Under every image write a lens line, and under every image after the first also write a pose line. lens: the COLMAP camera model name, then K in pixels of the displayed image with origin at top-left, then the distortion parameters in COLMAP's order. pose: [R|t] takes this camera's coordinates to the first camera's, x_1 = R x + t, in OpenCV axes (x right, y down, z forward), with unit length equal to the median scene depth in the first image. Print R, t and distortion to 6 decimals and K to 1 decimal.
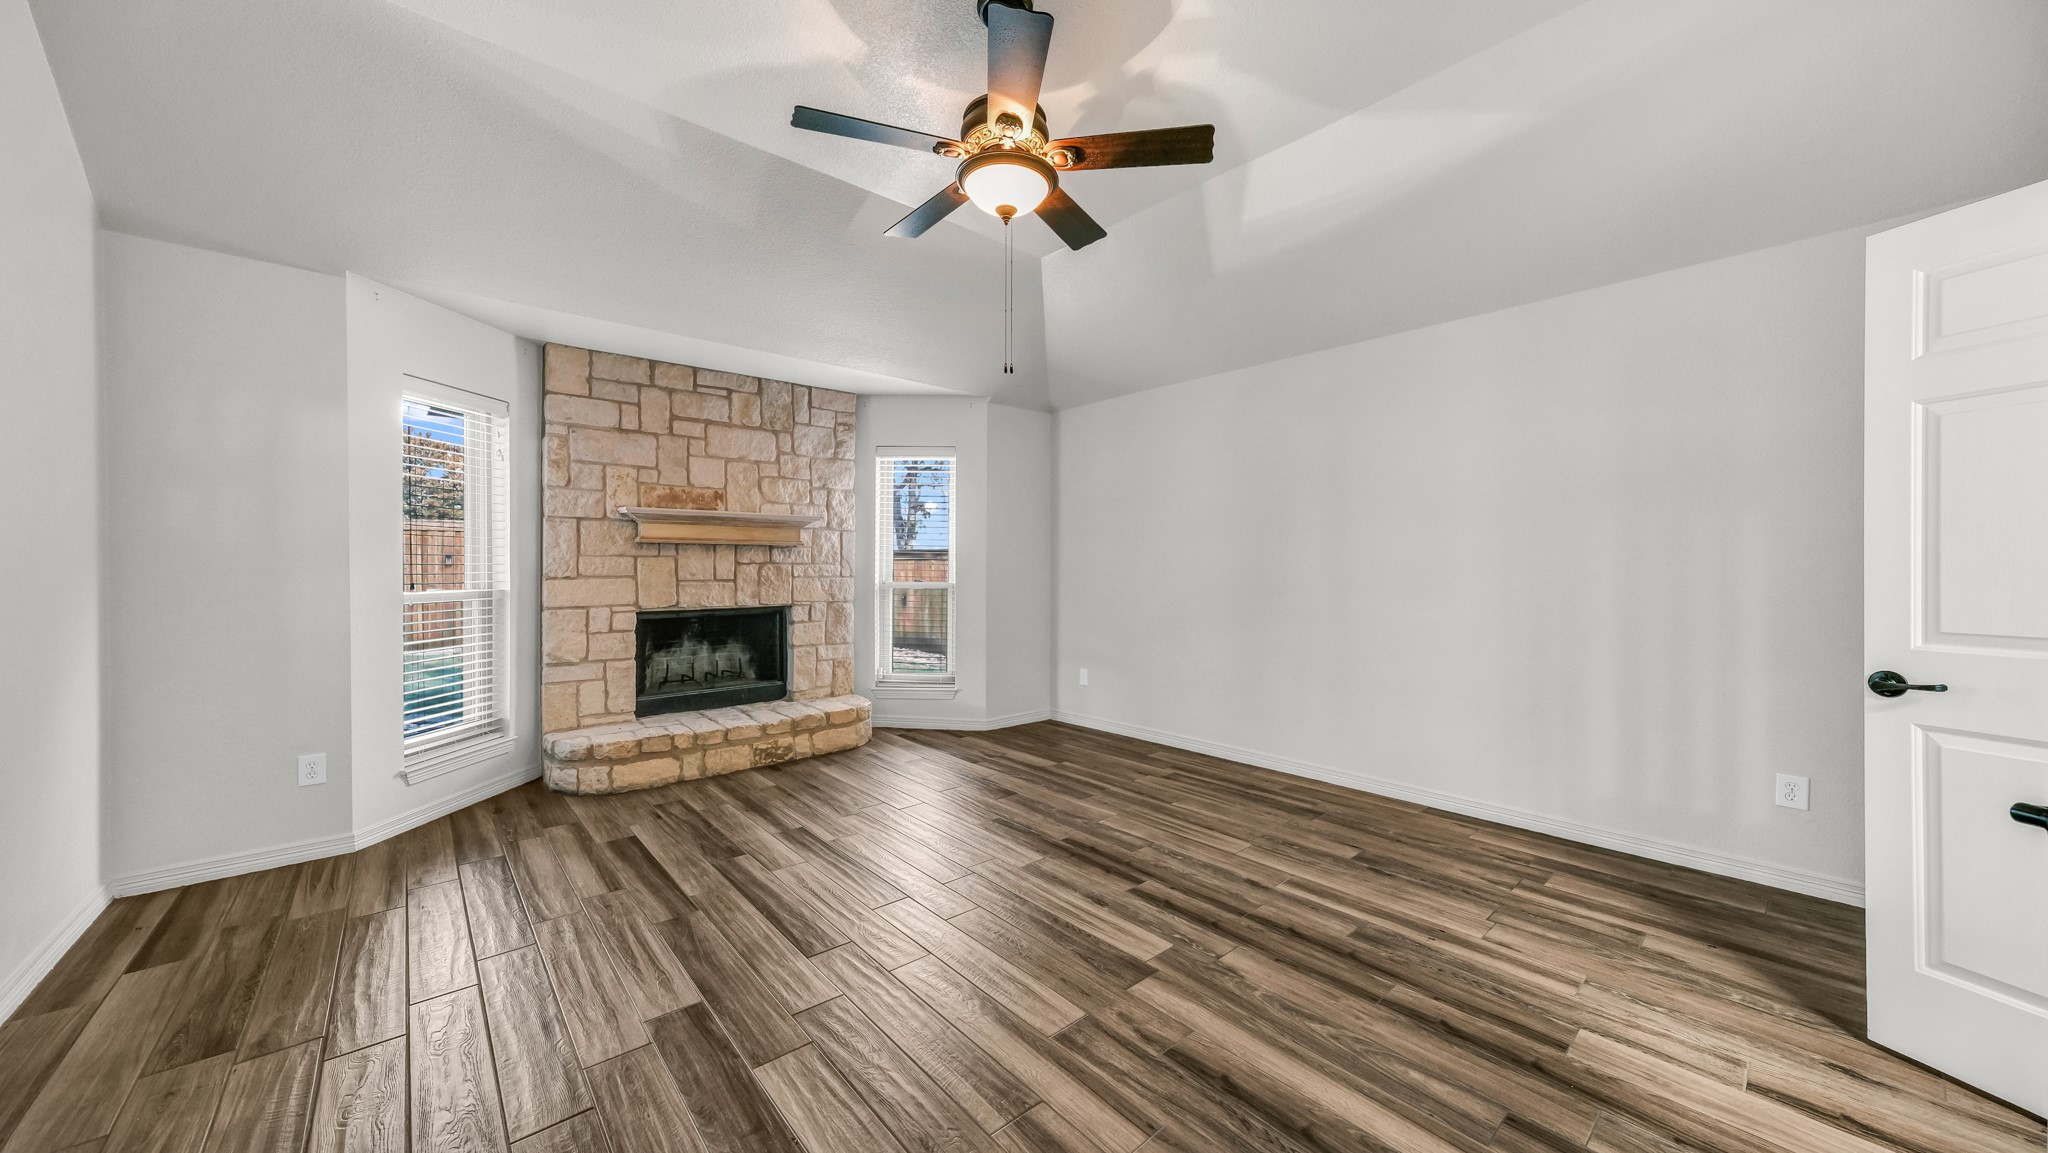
lens RADIAL K [[735.3, 0, 1030.9], [0, 735.3, 566.8], [0, 0, 1]] dist [-0.000193, 0.001702]
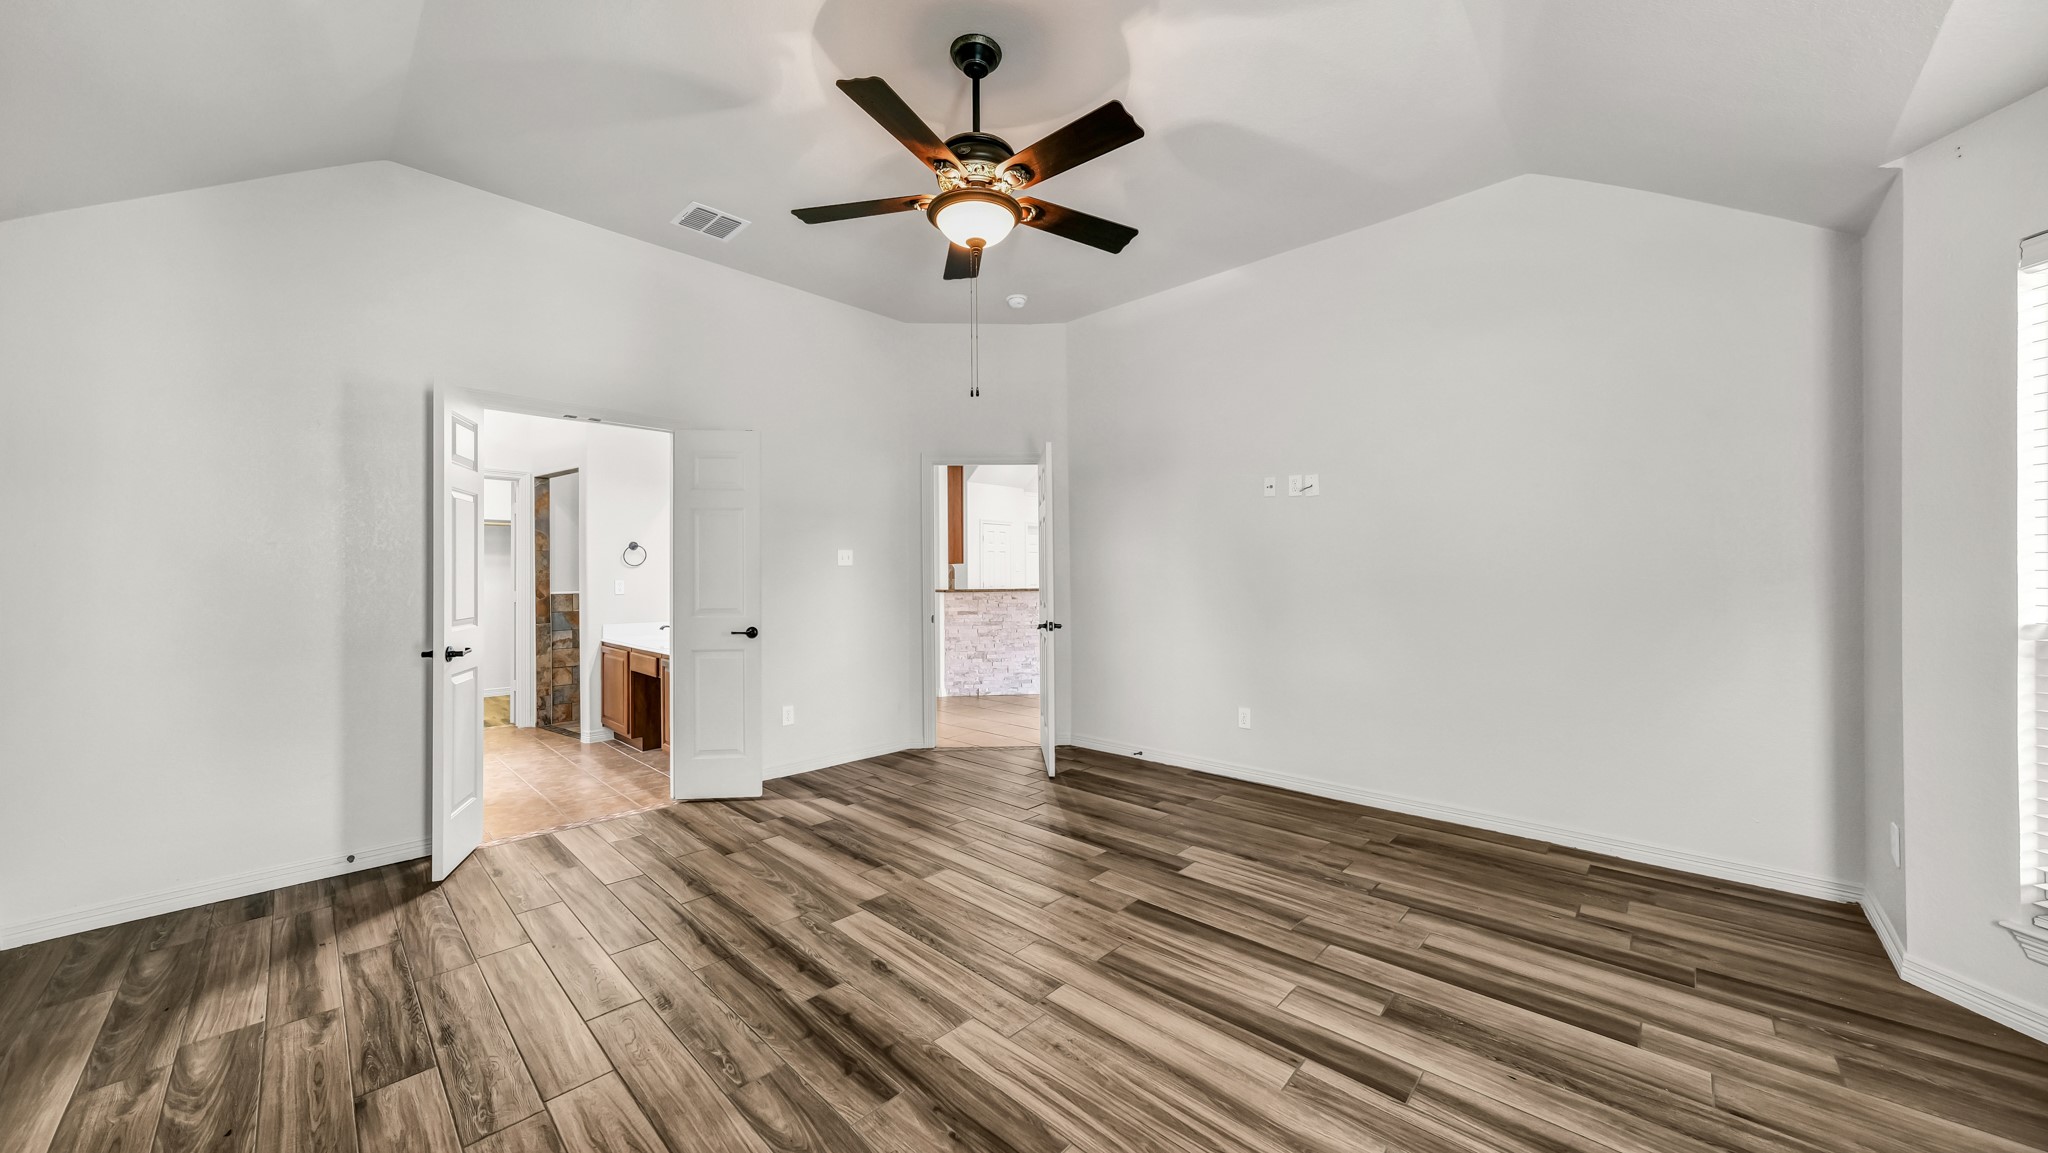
lens RADIAL K [[735.3, 0, 1031.3], [0, 735.3, 579.4], [0, 0, 1]] dist [-0.000193, 0.001702]
pose [[-0.996184, 0.007303, -0.086977, -0.016205], [0.007172, 0.999973, 0.001811, -0.011930], [0.086988, 0.001180, -0.996209, 1.928806]]
